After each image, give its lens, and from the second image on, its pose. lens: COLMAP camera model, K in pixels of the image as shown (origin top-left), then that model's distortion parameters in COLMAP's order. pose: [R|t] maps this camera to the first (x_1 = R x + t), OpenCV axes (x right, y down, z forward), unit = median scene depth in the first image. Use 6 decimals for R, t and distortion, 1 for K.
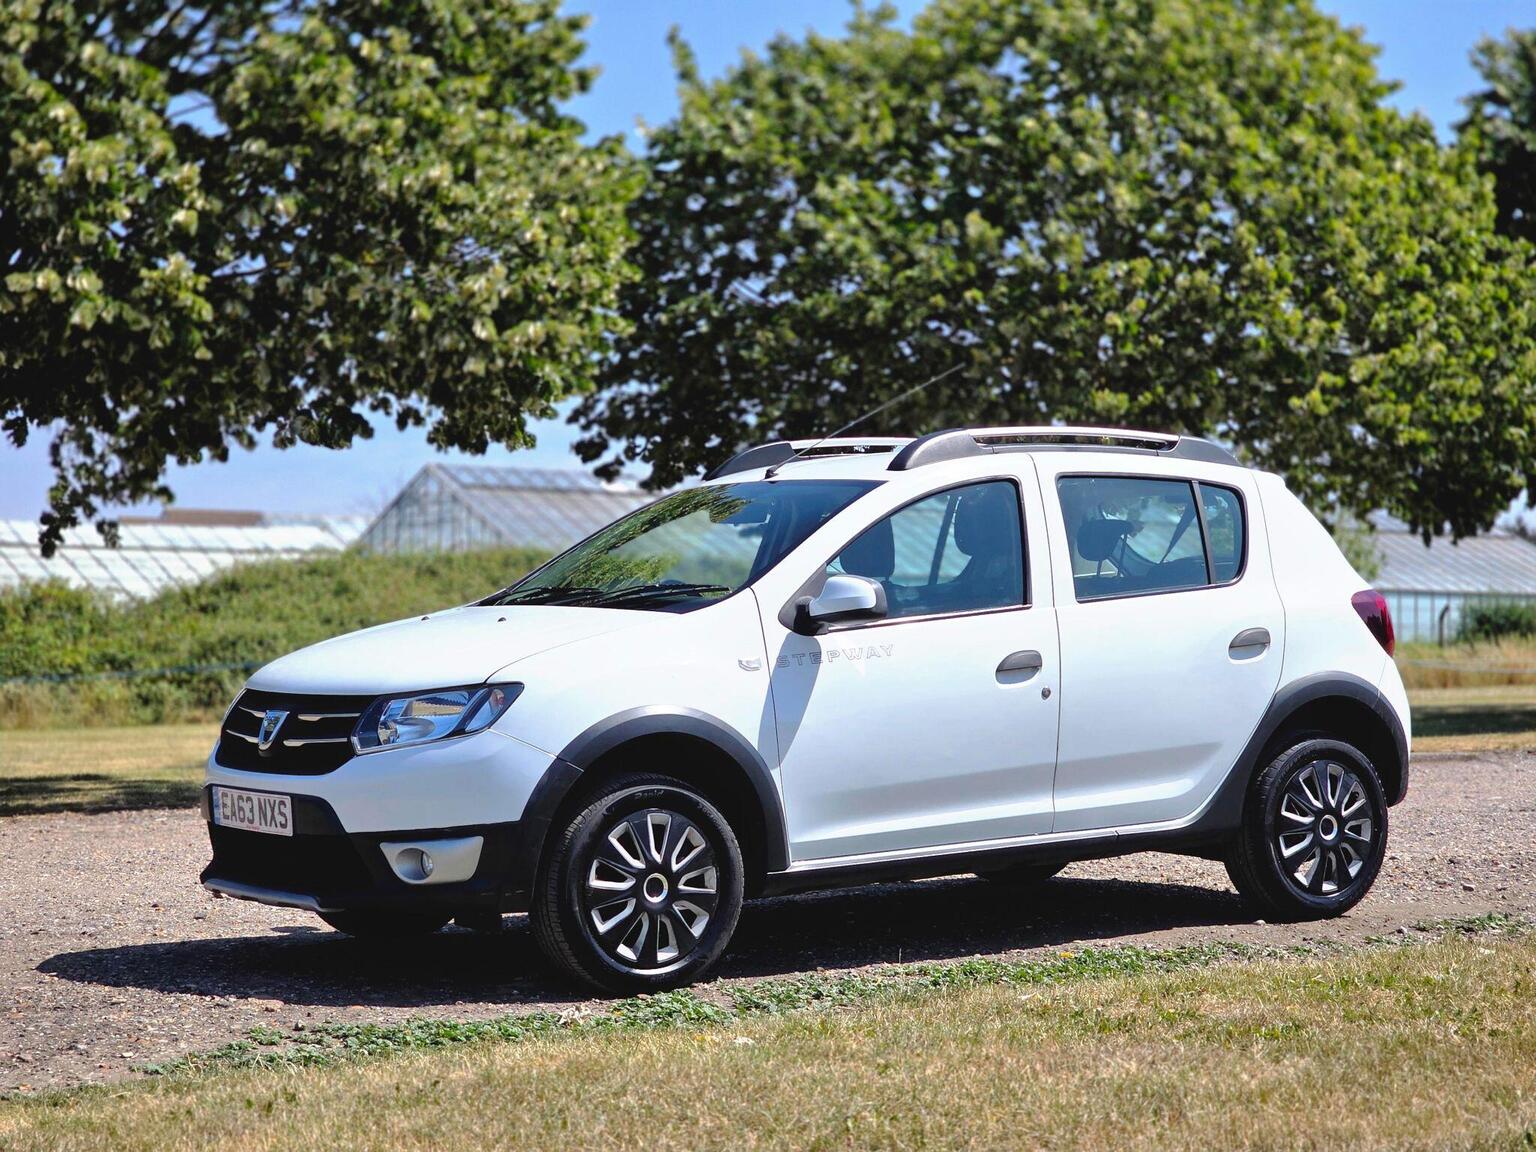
lens RADIAL K [[3068.0, 0, 768.0], [0, 3068.0, 576.0], [0, 0, 1]] dist [-0.179459, 1.554726]
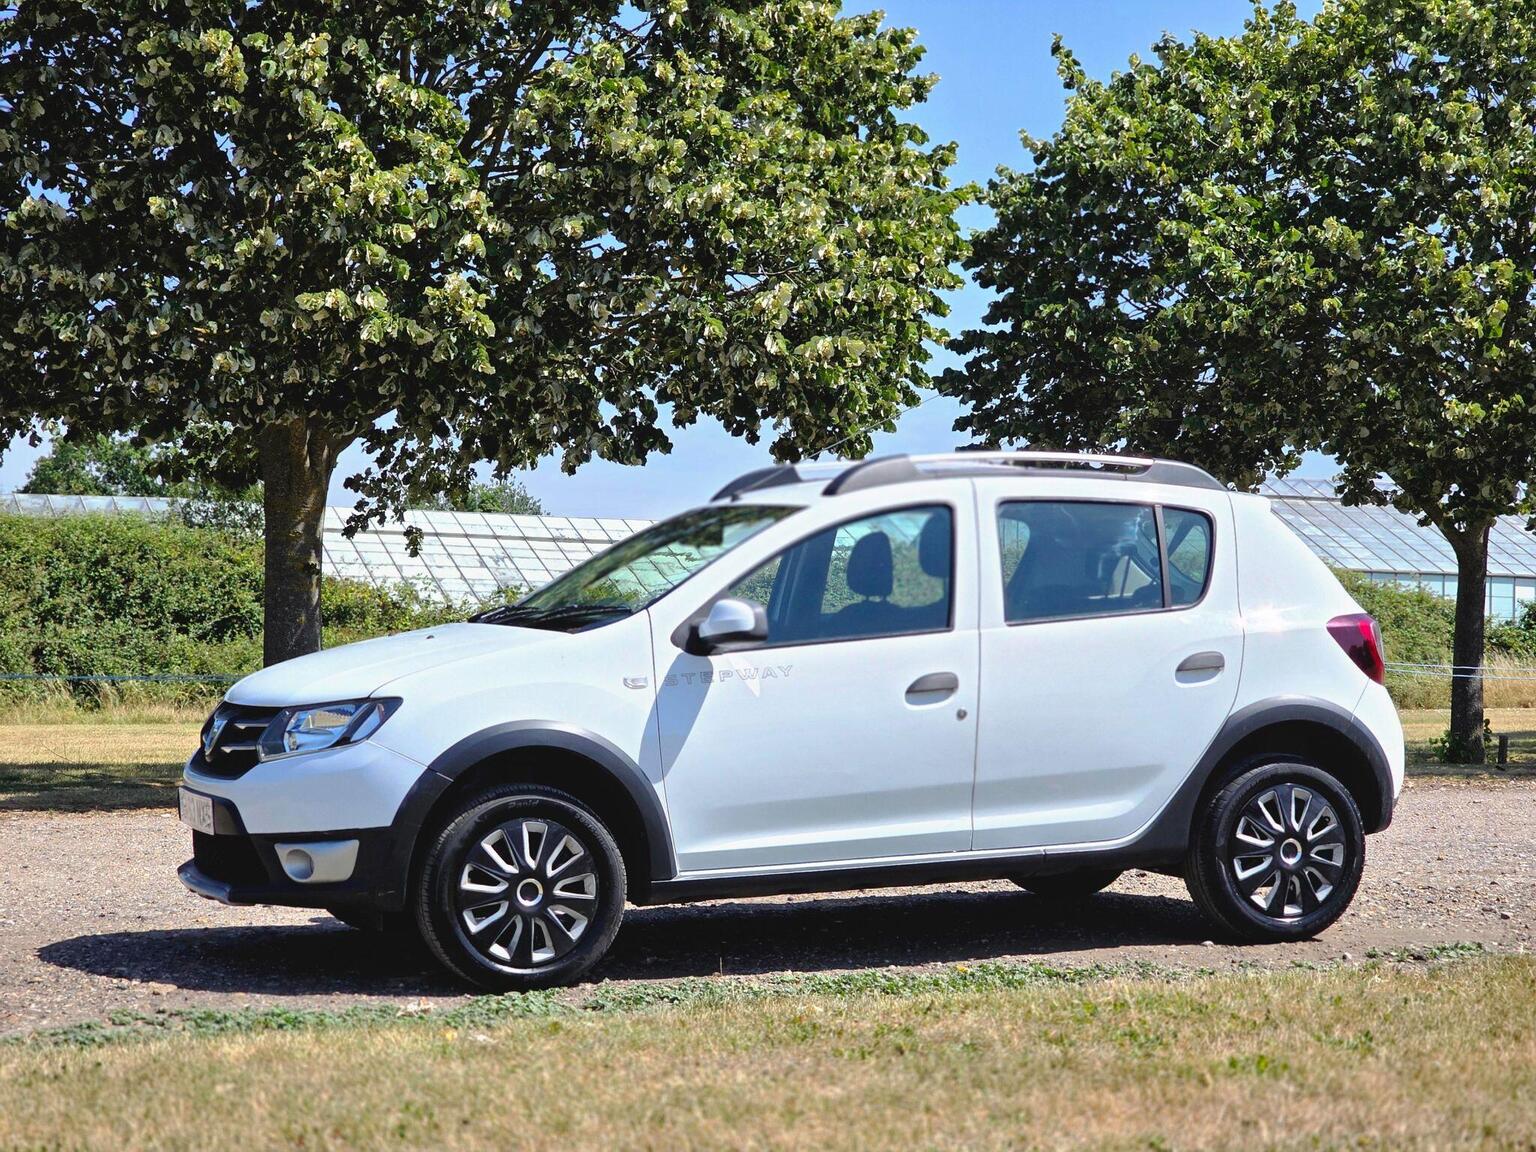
lens RADIAL K [[3058.6, 0, 764.4], [0, 3058.6, 663.7], [0, 0, 1]] dist [-0.199469, 2.660295]
pose [[0.975954, 0.013449, -0.217560, 0.248536], [-0.006733, 0.999479, 0.031579, -0.010373], [0.217872, -0.029355, 0.975536, -0.012420]]
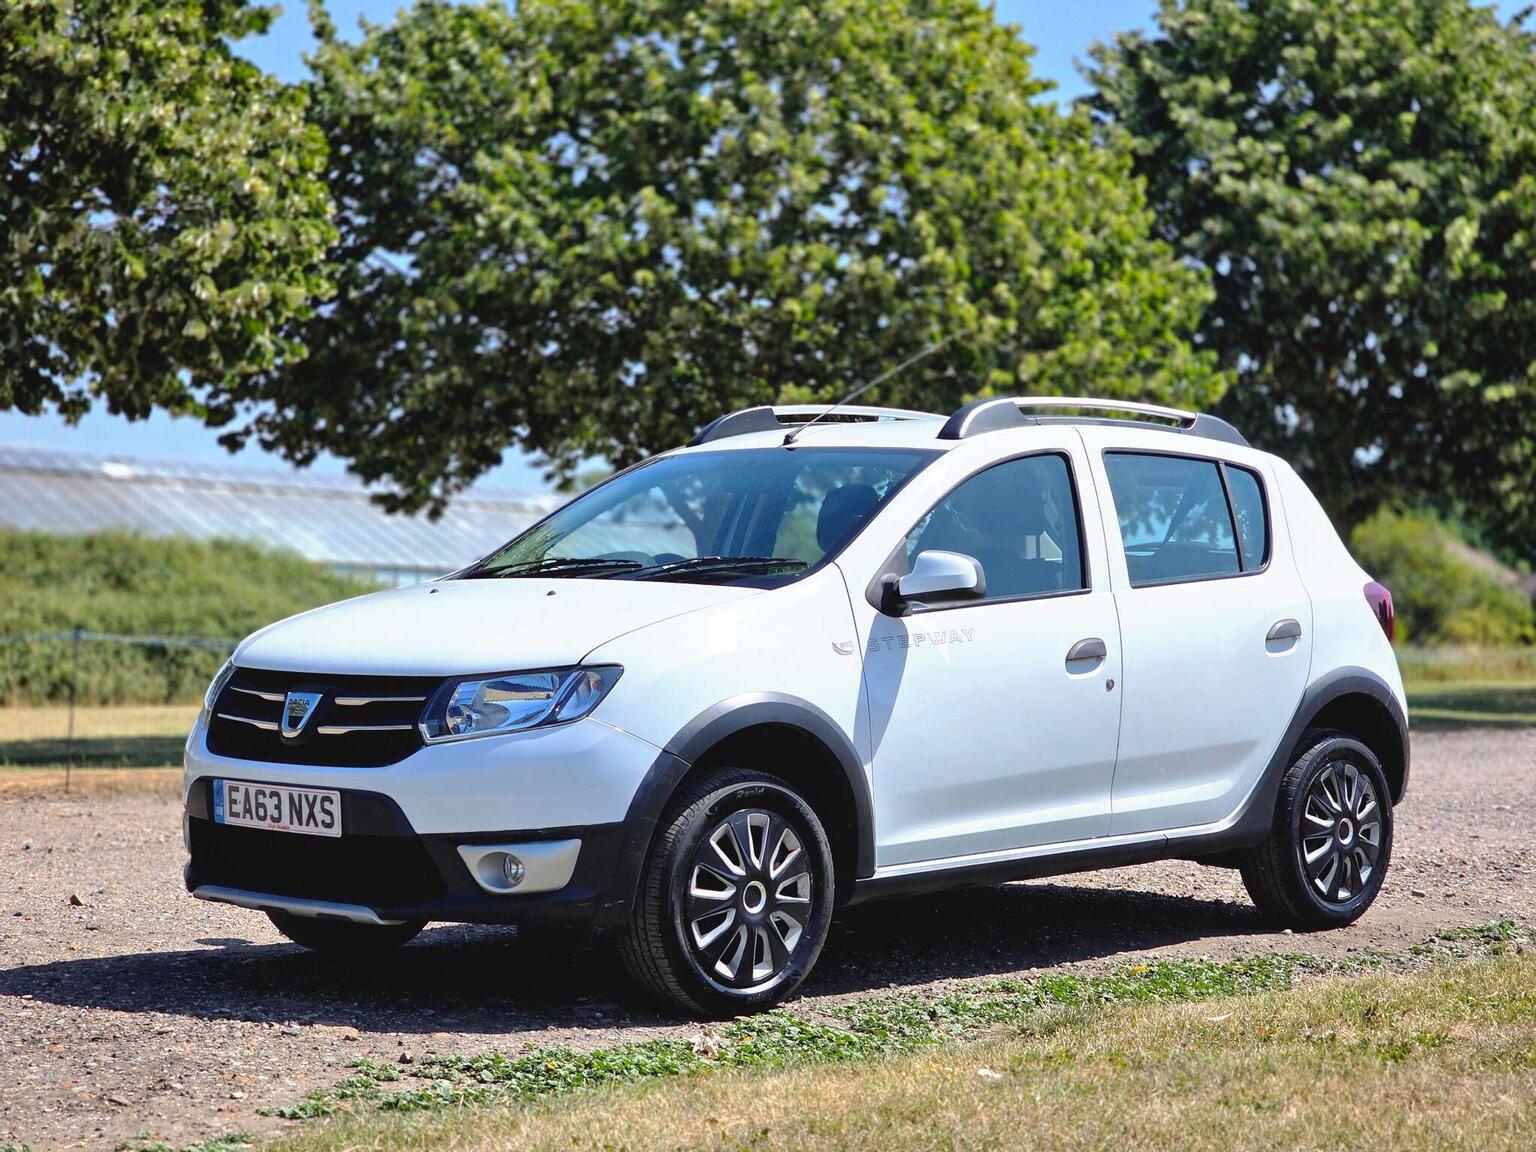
lens RADIAL K [[3068.0, 0, 768.0], [0, 3068.0, 576.0], [0, 0, 1]] dist [-0.179459, 1.554726]
pose [[0.981095, 0.020173, 0.192472, -0.188034], [-0.020161, 0.999795, -0.002018, 0.009444], [-0.192473, -0.001900, 0.981300, 0.114970]]
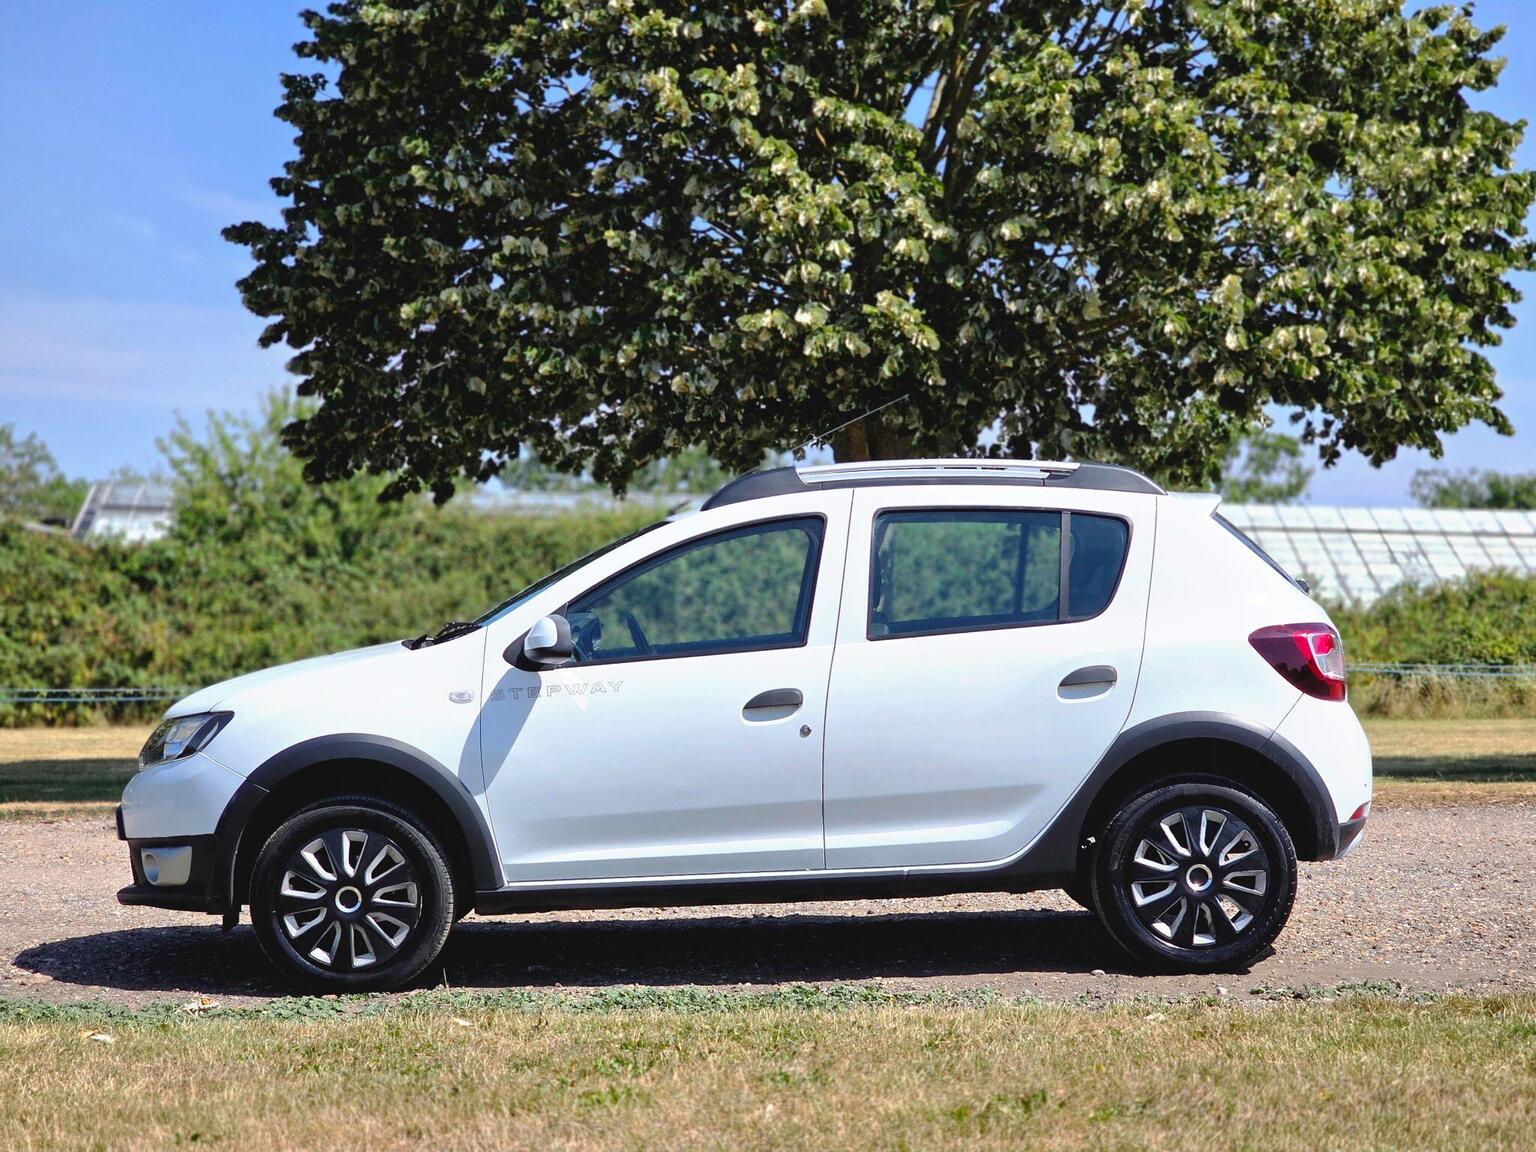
lens RADIAL K [[2995.7, 0, 768.0], [0, 2995.7, 576.0], [0, 0, 1]] dist [-0.138548, 1.791573]
pose [[0.829173, -0.003524, -0.558982, 0.630633], [0.007258, 0.999964, 0.004463, -0.016675], [0.558946, -0.007758, 0.829168, 0.175838]]
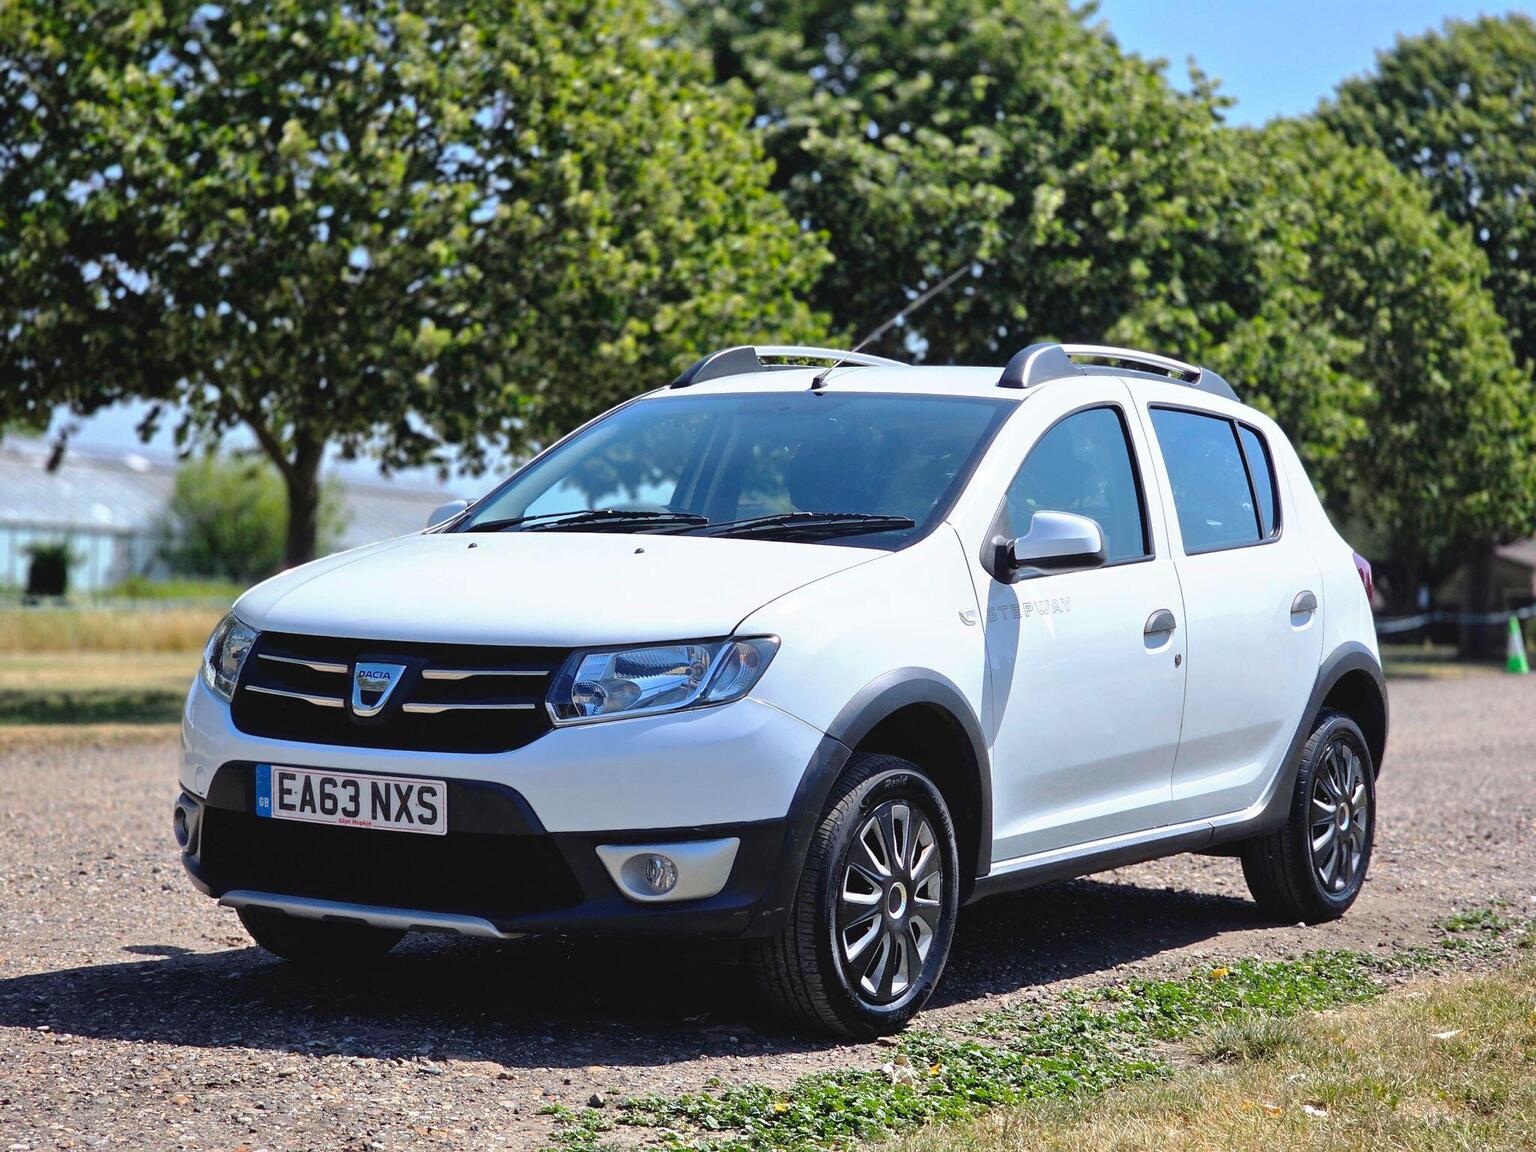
lens RADIAL K [[3021.6, 0, 772.3], [0, 3021.6, 617.6], [0, 0, 1]] dist [-0.156333, 1.950293]
pose [[0.919659, 0.027133, 0.391779, -0.338399], [-0.038045, 0.999074, 0.020115, 0.013892], [-0.390870, -0.033404, 0.919839, 0.277668]]
